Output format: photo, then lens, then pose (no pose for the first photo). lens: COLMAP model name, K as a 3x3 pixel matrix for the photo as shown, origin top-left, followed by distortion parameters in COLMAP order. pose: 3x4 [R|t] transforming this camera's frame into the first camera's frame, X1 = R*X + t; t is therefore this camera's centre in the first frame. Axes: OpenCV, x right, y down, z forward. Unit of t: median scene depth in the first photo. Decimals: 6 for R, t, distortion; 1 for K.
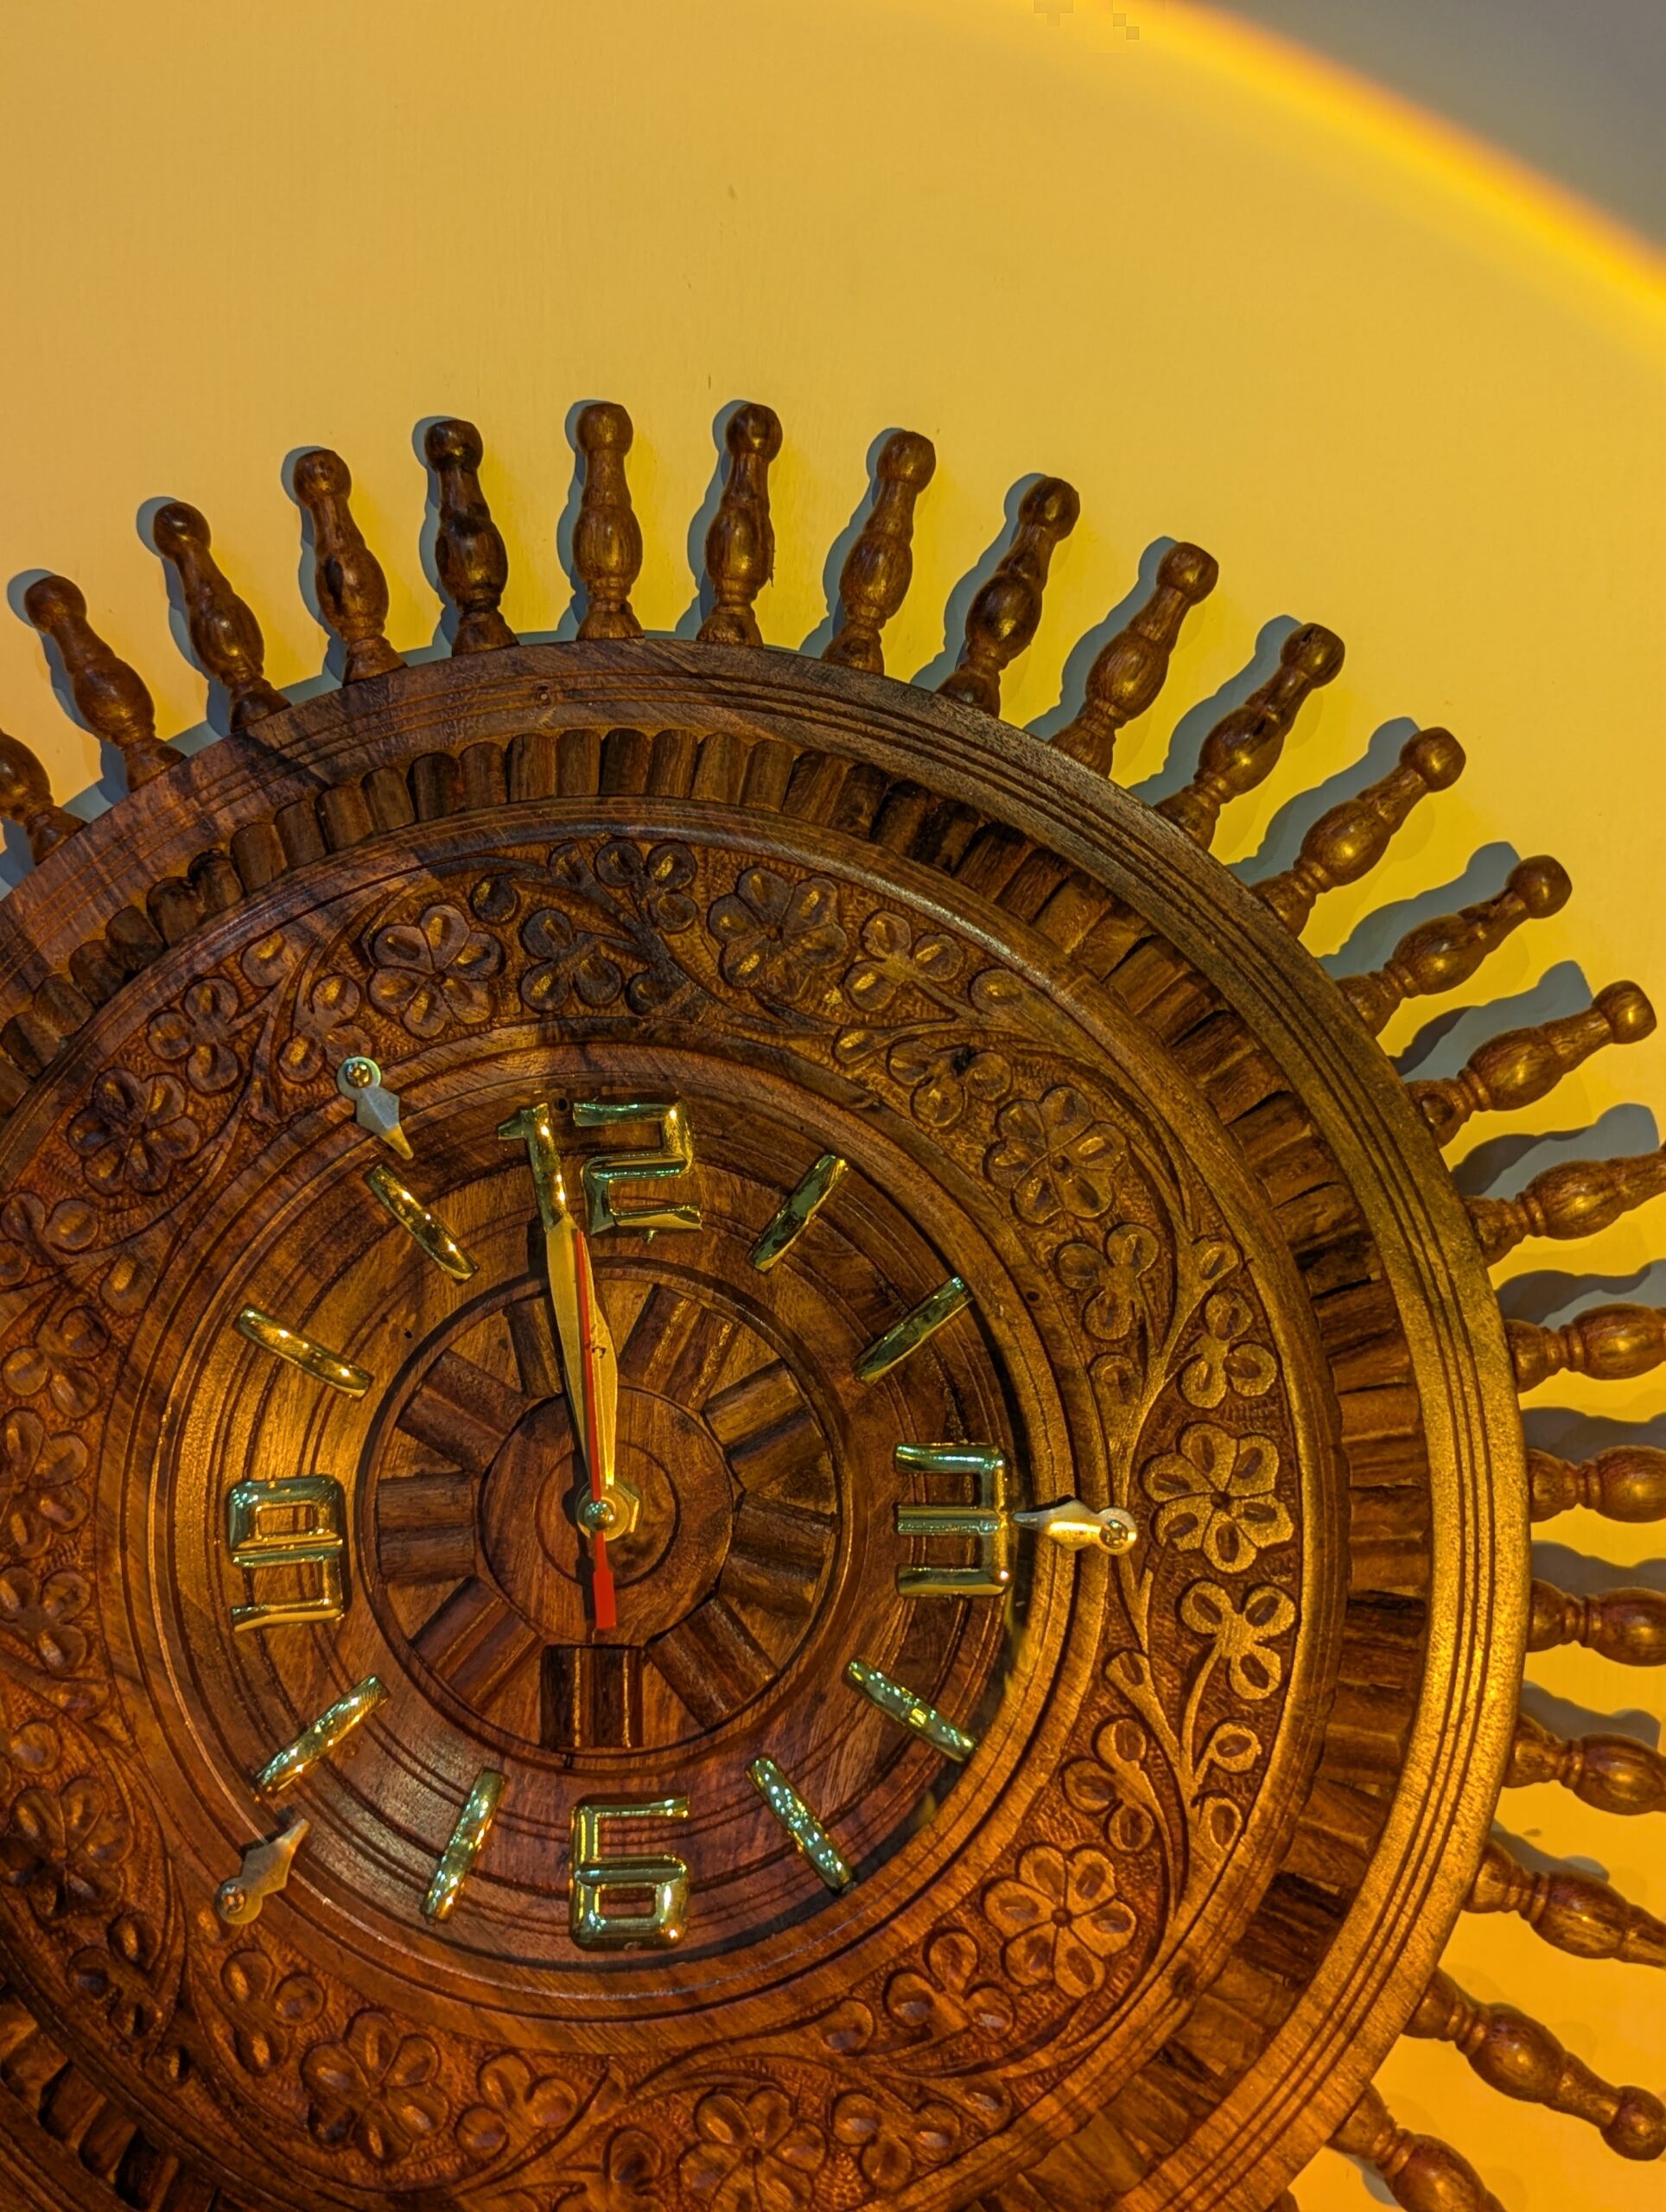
lens RADIAL K [[2314.9, 0, 802.0], [0, 2314.9, 1115.2], [0, 0, 1]] dist [0.037509, -0.092569]
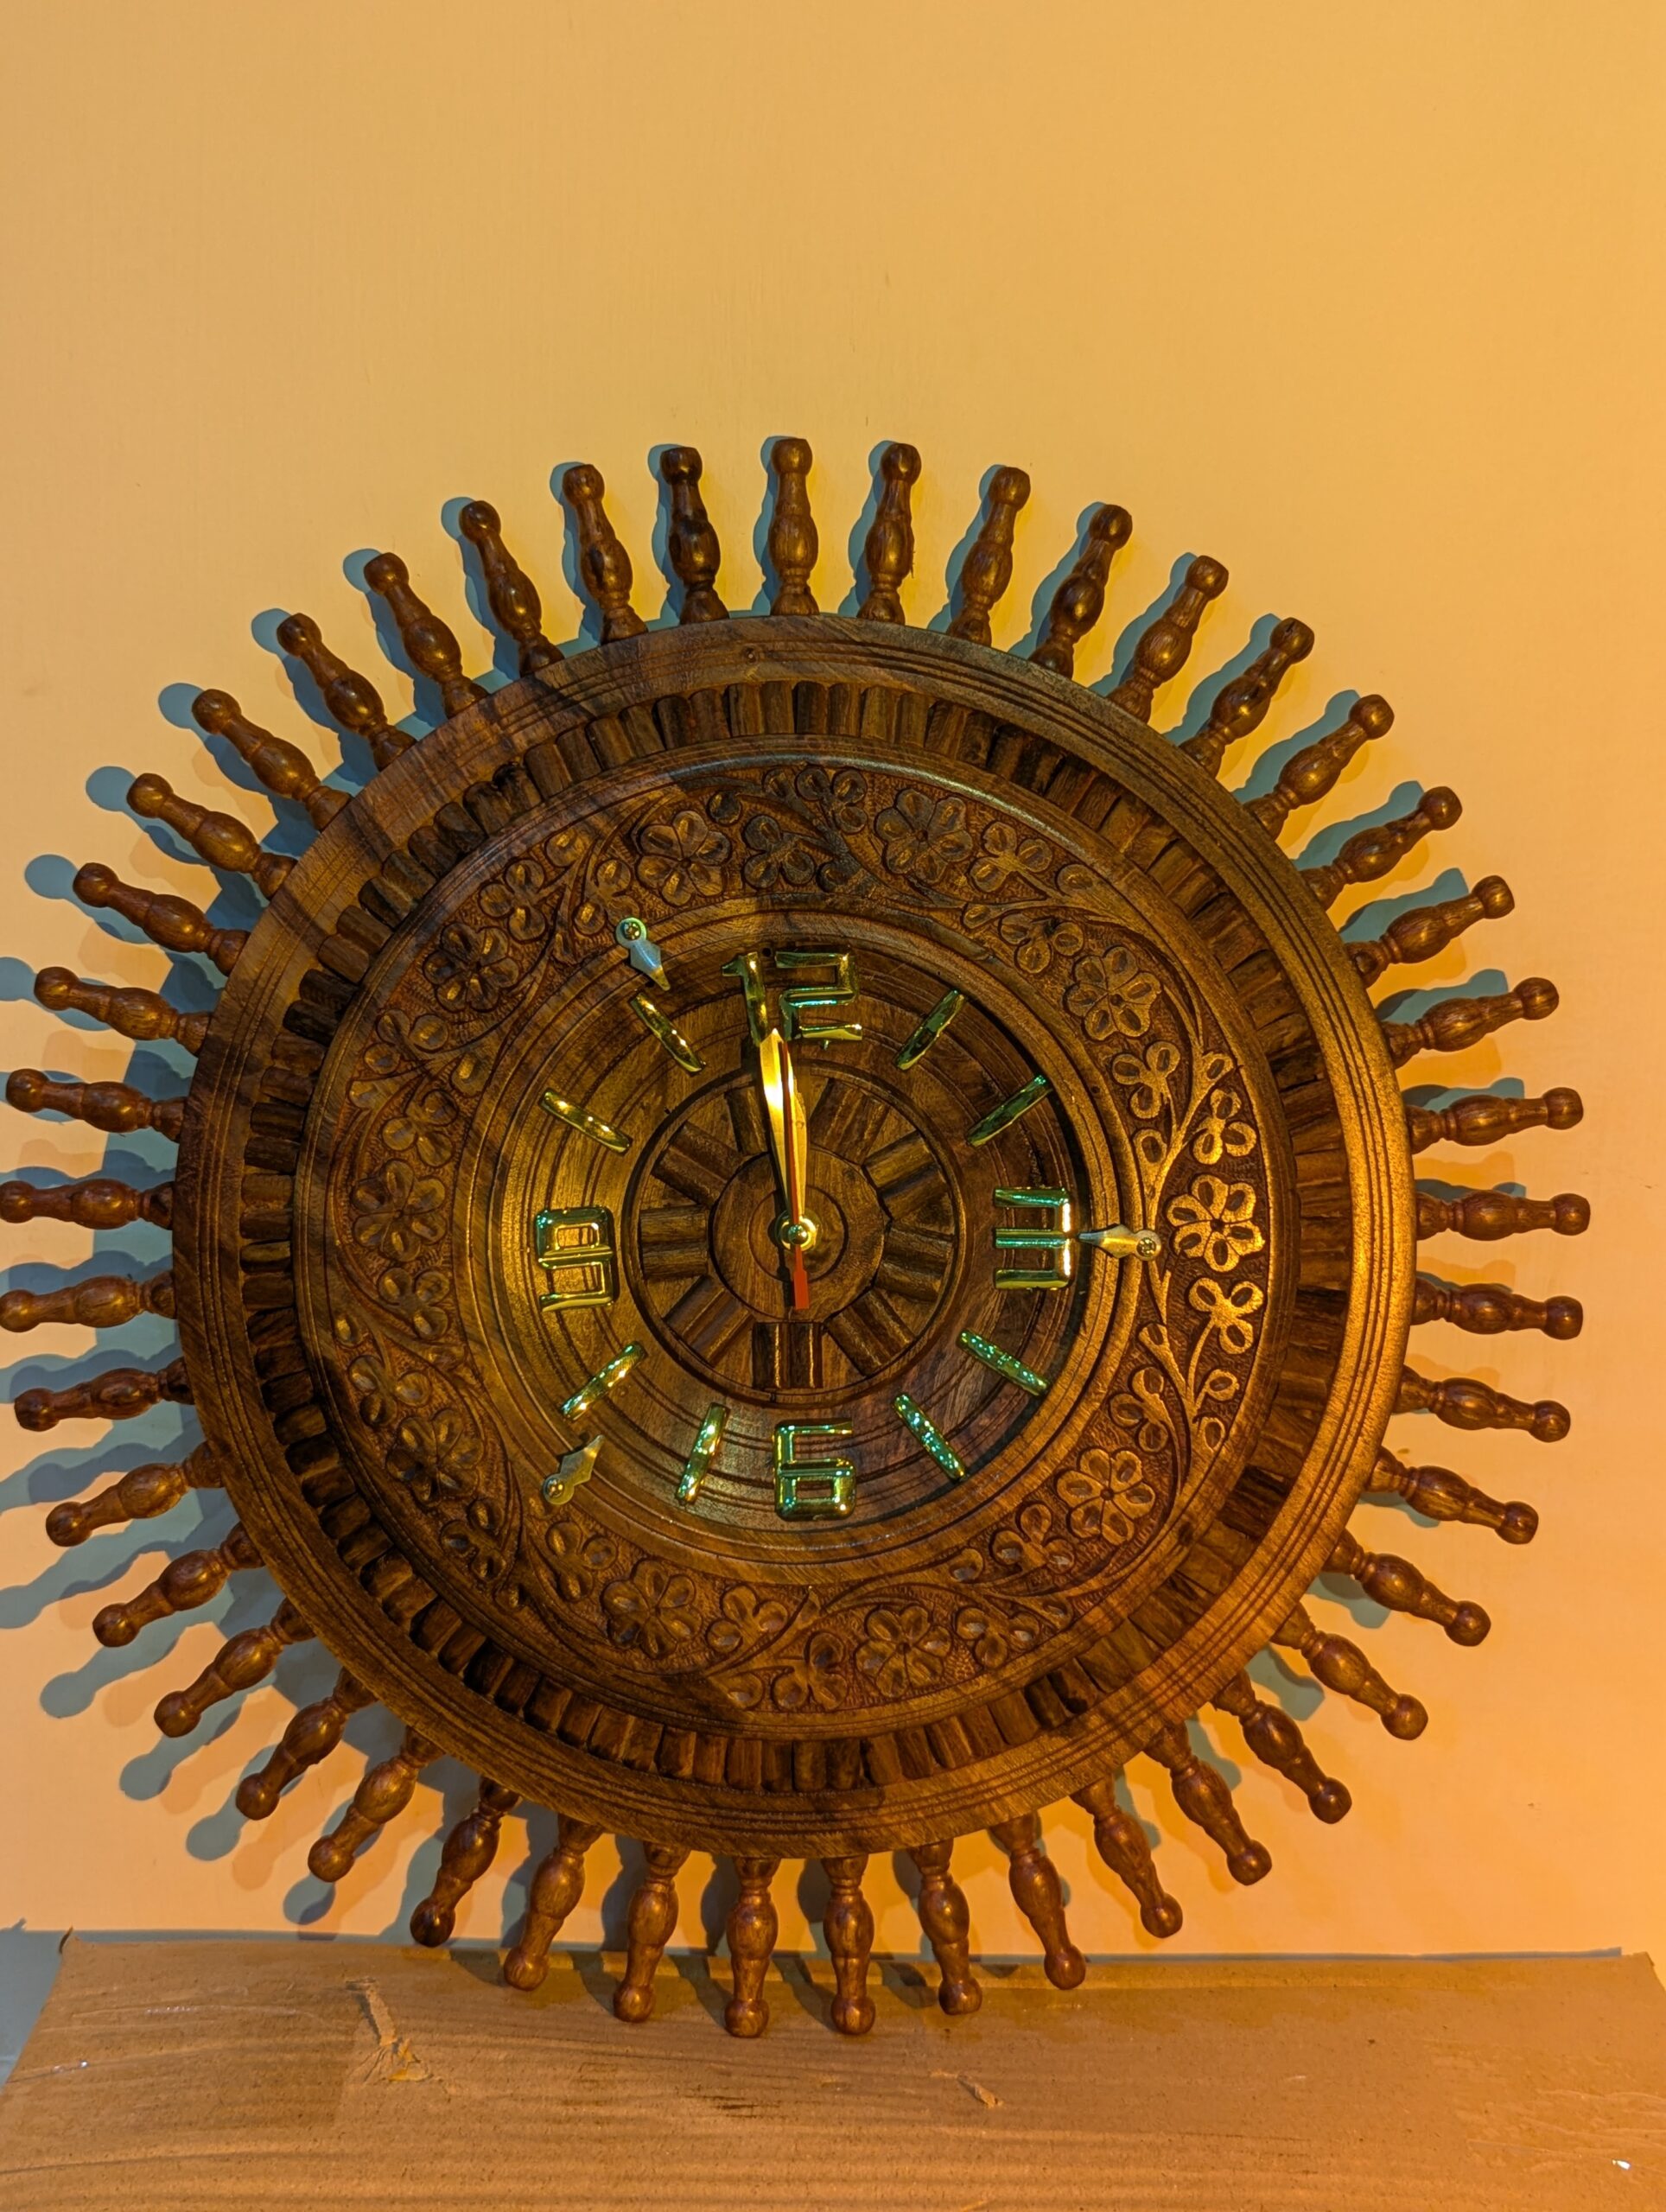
lens RADIAL K [[2387.7, 0, 833.0], [0, 2387.7, 1106.0], [0, 0, 1]] dist [0.161584, -0.866121]
pose [[0.996381, 0.006794, 0.084732, -0.192136], [-0.016308, 0.993563, 0.112105, -0.077839], [-0.083425, -0.113081, 0.990077, -0.490779]]
